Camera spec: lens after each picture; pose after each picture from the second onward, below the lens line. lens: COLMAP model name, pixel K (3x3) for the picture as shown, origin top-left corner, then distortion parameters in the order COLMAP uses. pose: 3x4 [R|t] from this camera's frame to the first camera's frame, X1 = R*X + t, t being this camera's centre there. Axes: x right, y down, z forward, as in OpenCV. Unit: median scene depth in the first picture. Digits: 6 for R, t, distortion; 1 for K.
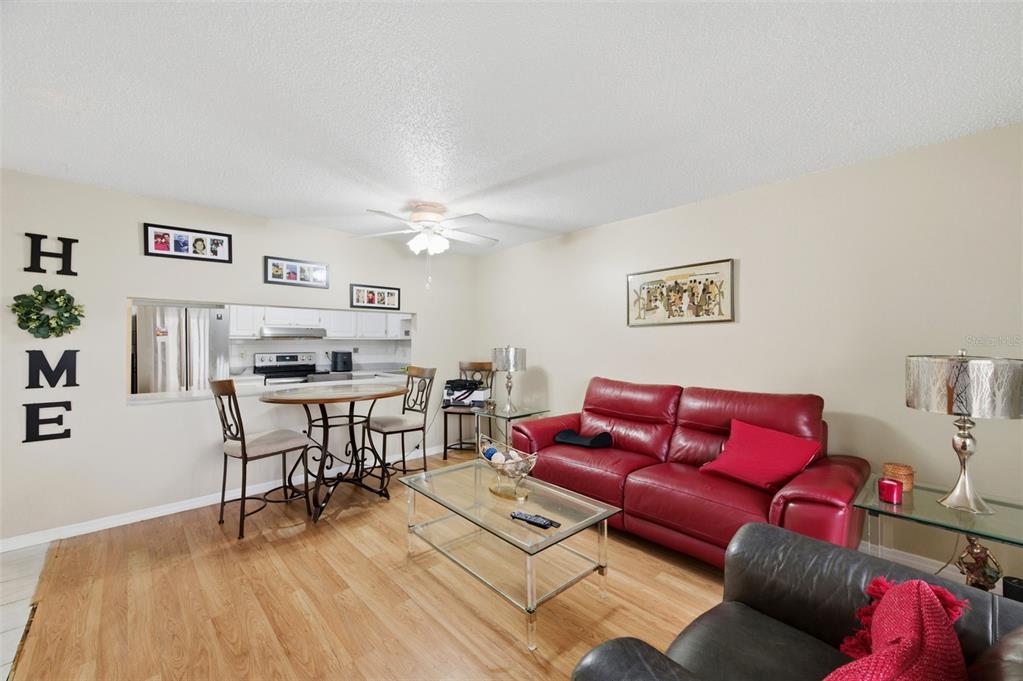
lens RADIAL K [[402.4, 0, 515.5], [0, 402.4, 340.1], [0, 0, 1]] dist [0.006901, -0.002489]
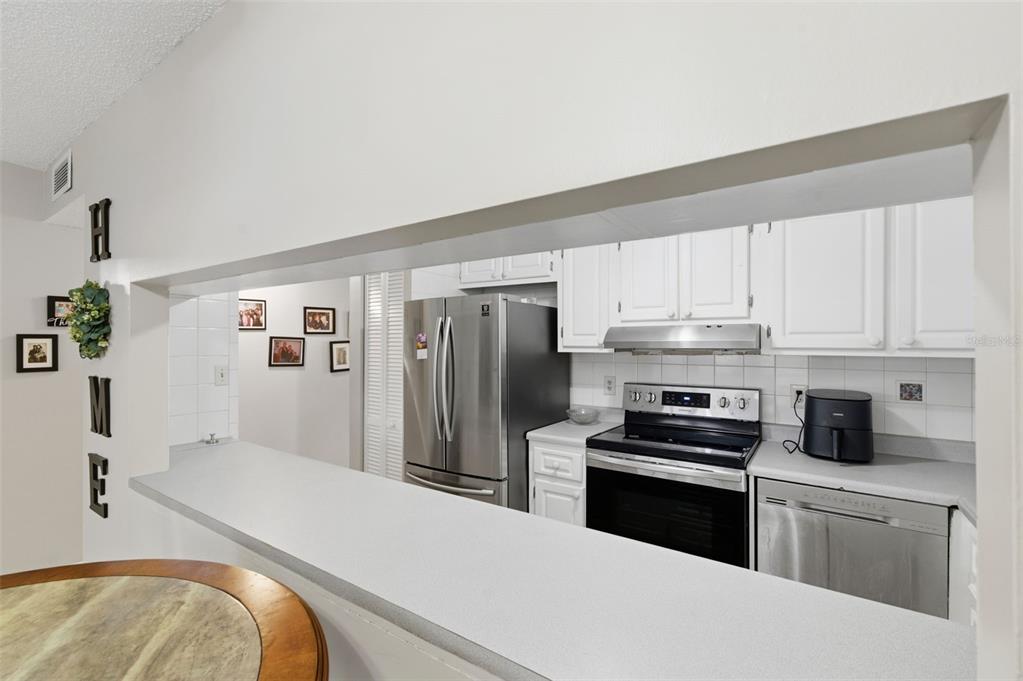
lens RADIAL K [[451.9, 0, 506.9], [0, 451.9, 340.4], [0, 0, 1]] dist [0.002933, 0.000119]
pose [[0.201141, -0.004780, -0.979551, -0.260391], [0.003280, 0.999986, -0.004206, -0.025386], [0.979557, -0.002367, 0.201153, 1.308576]]
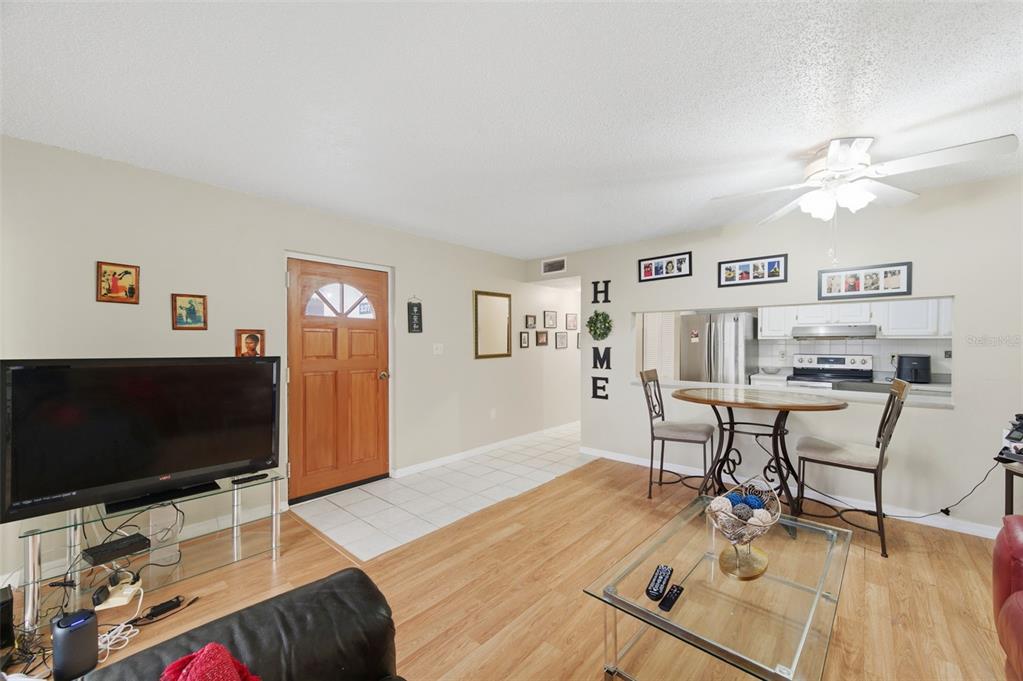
lens RADIAL K [[402.4, 0, 507.3], [0, 402.4, 346.9], [0, 0, 1]] dist [0.006901, -0.002489]
pose [[0.077664, 0.012156, -0.996905, 0.468080], [0.005802, 0.999903, 0.012645, -0.000378], [0.996963, -0.006766, 0.077586, 0.407303]]
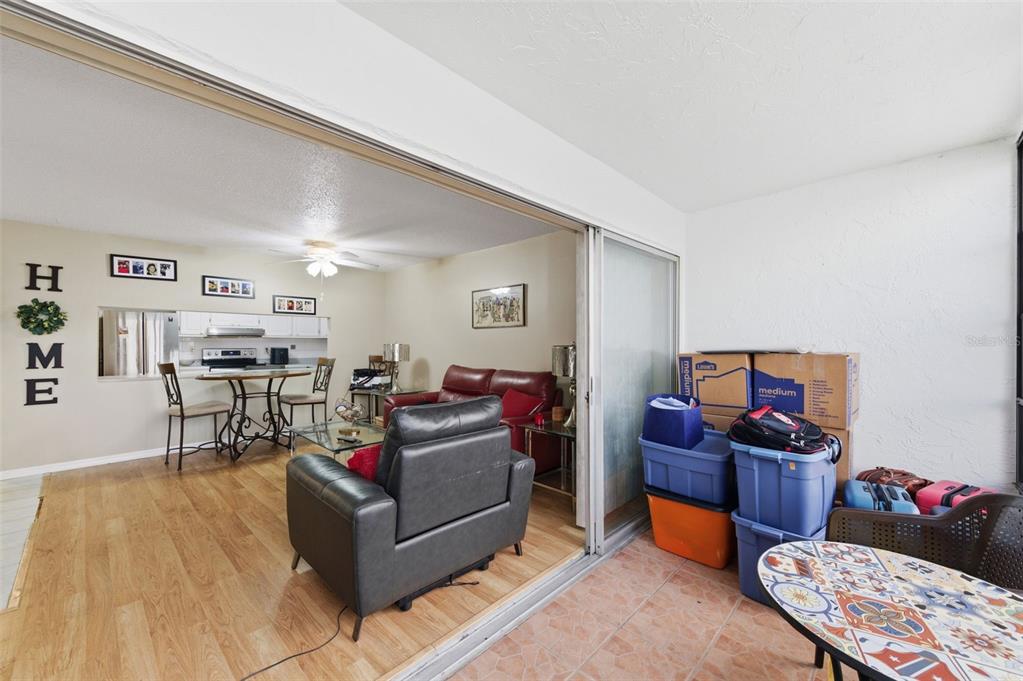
lens RADIAL K [[402.4, 0, 516.9], [0, 402.4, 341.6], [0, 0, 1]] dist [0.006901, -0.002489]
pose [[0.998558, 0.002788, 0.053615, 0.419219], [-0.002903, 0.999994, 0.002058, 0.010624], [-0.053609, -0.002210, 0.998560, -0.480891]]
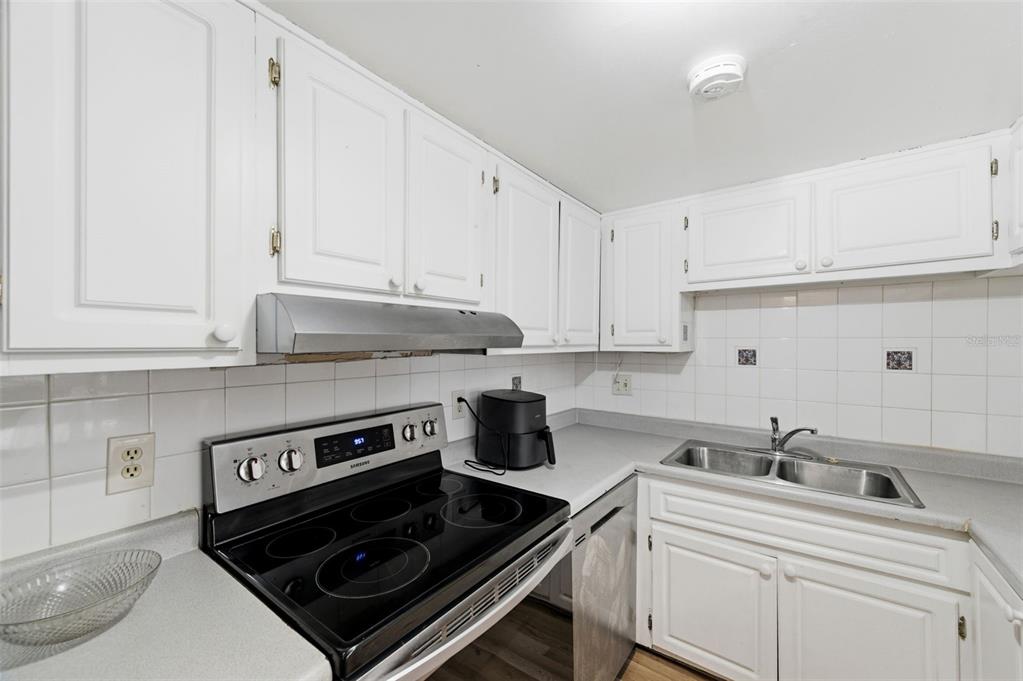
lens RADIAL K [[402.4, 0, 515.9], [0, 402.4, 342.8], [0, 0, 1]] dist [0.006901, -0.002489]
pose [[0.984576, -0.000086, 0.174956, -0.935858], [-0.000922, 0.999983, 0.005681, -0.022218], [-0.174954, -0.005755, 0.984560, 1.377167]]
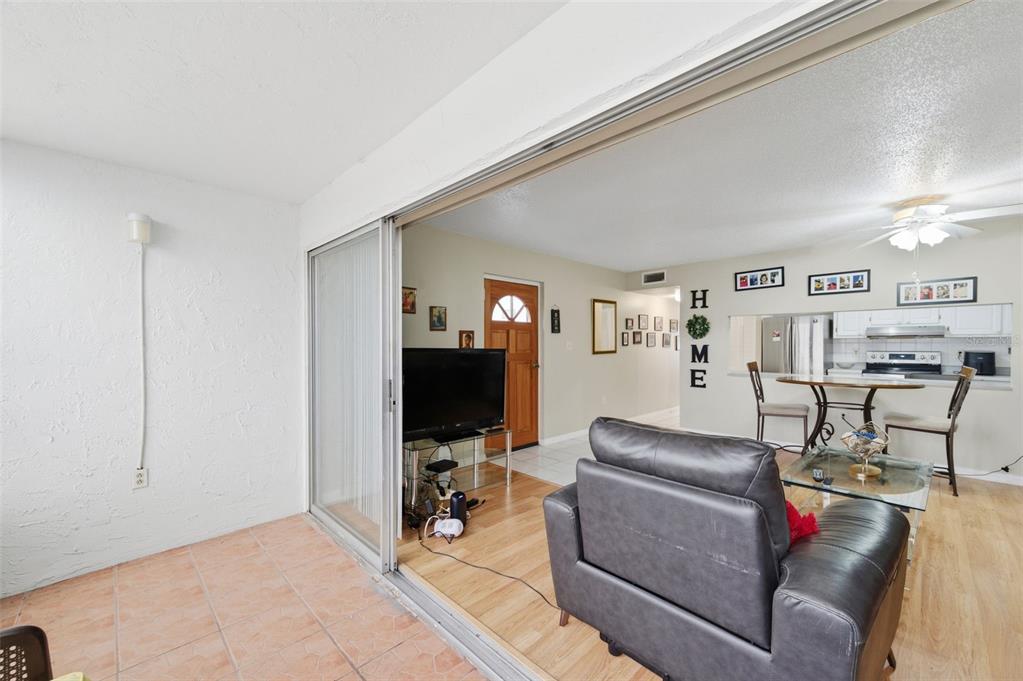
lens RADIAL K [[402.4, 0, 508.7], [0, 402.4, 348.1], [0, 0, 1]] dist [0.006901, -0.002489]
pose [[0.002929, 0.010406, -0.999942, 0.814930], [0.006048, 0.999927, 0.010424, 0.012489], [0.999977, -0.006079, 0.002866, 0.007071]]
